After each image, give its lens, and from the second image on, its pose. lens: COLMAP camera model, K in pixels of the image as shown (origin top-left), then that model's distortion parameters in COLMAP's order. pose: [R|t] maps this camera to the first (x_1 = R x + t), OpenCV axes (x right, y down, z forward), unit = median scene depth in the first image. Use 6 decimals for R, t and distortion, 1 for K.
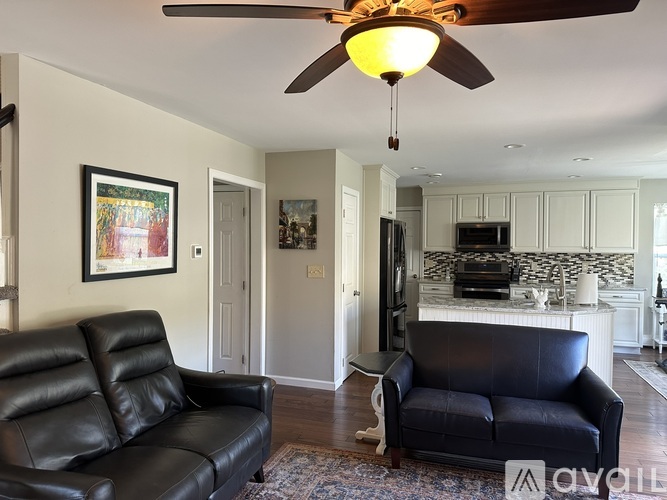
lens RADIAL K [[463.2, 0, 335.7], [0, 463.2, 246.5], [0, 0, 1]] dist [-0.011869, -0.005251]
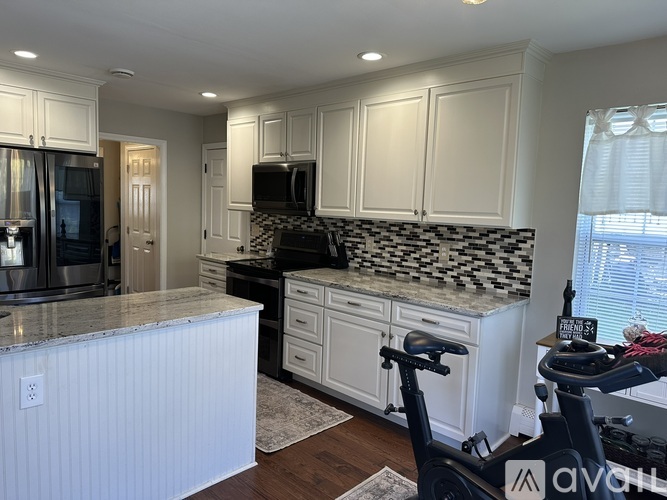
lens RADIAL K [[463.2, 0, 332.8], [0, 463.2, 251.3], [0, 0, 1]] dist [-0.011869, -0.005251]
pose [[0.914117, 0.070912, -0.399201, 0.627143], [-0.036819, 0.995037, 0.092443, 0.001970], [0.403775, -0.069806, 0.912191, 0.496163]]
